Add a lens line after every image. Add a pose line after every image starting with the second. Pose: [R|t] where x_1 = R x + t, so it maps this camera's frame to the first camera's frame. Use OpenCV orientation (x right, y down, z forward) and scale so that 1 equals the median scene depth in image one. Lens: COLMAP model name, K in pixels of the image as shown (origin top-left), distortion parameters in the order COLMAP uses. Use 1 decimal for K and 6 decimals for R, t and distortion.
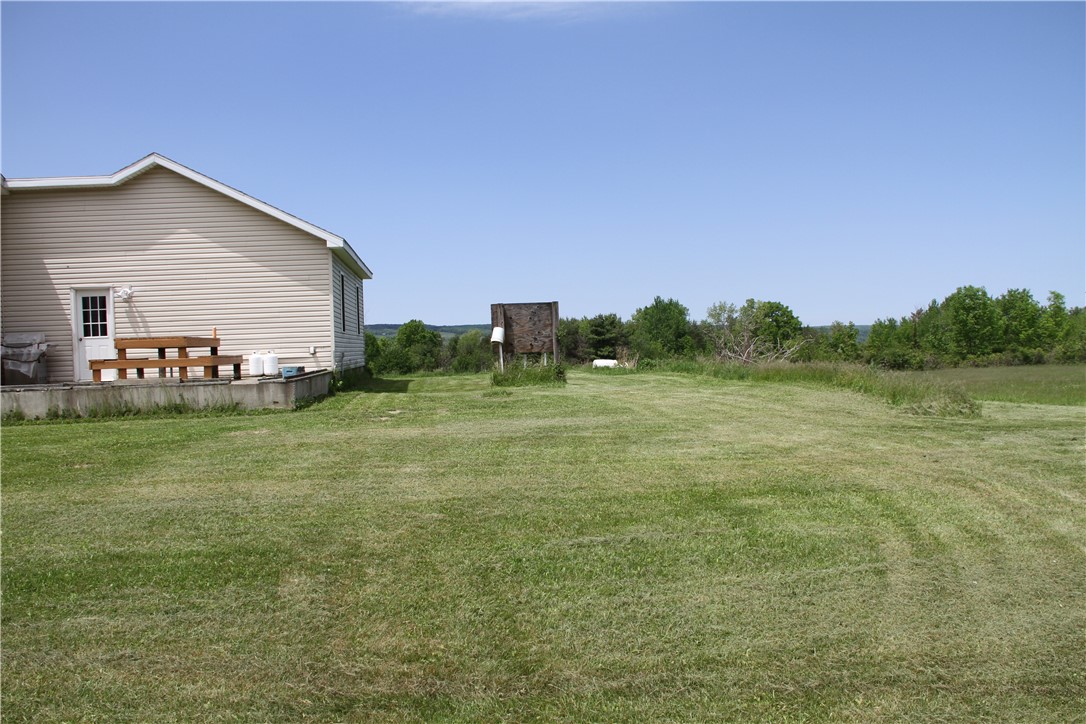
lens RADIAL K [[881.3, 0, 548.2], [0, 881.3, 373.5], [0, 0, 1]] dist [-0.175003, 0.119593]
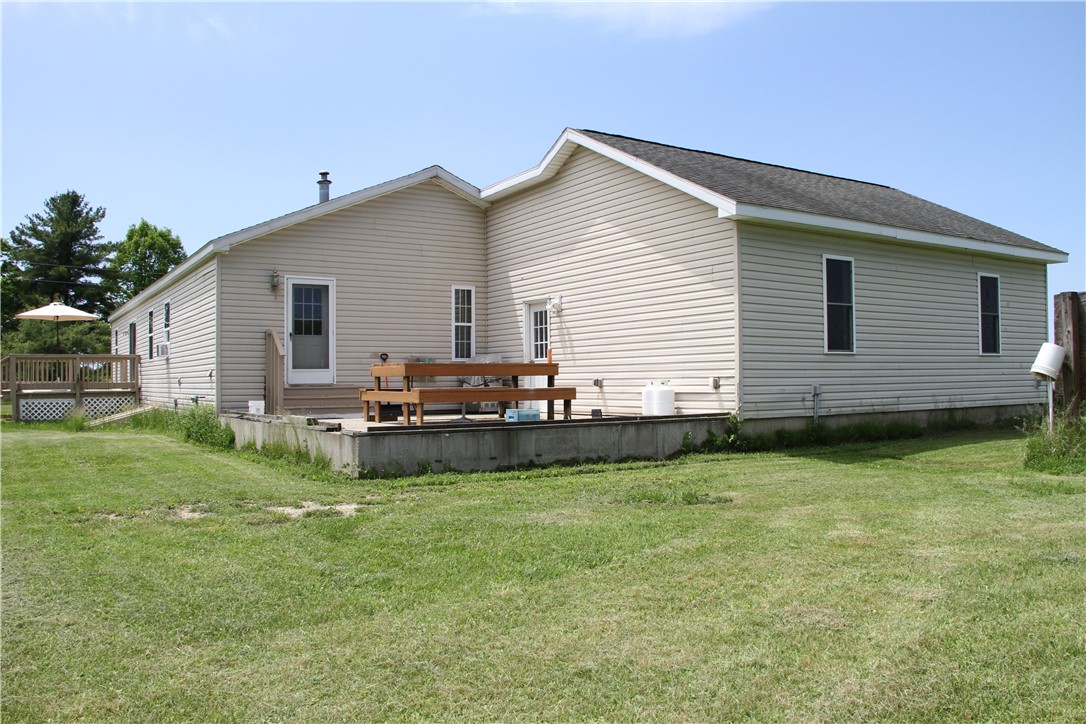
lens RADIAL K [[882.5, 0, 553.8], [0, 882.5, 371.5], [0, 0, 1]] dist [-0.174985, 0.122237]
pose [[0.424980, 0.016506, -0.905052, 0.261067], [-0.032000, 0.999483, 0.003202, -0.032839], [0.904637, 0.027601, 0.425289, 0.617544]]
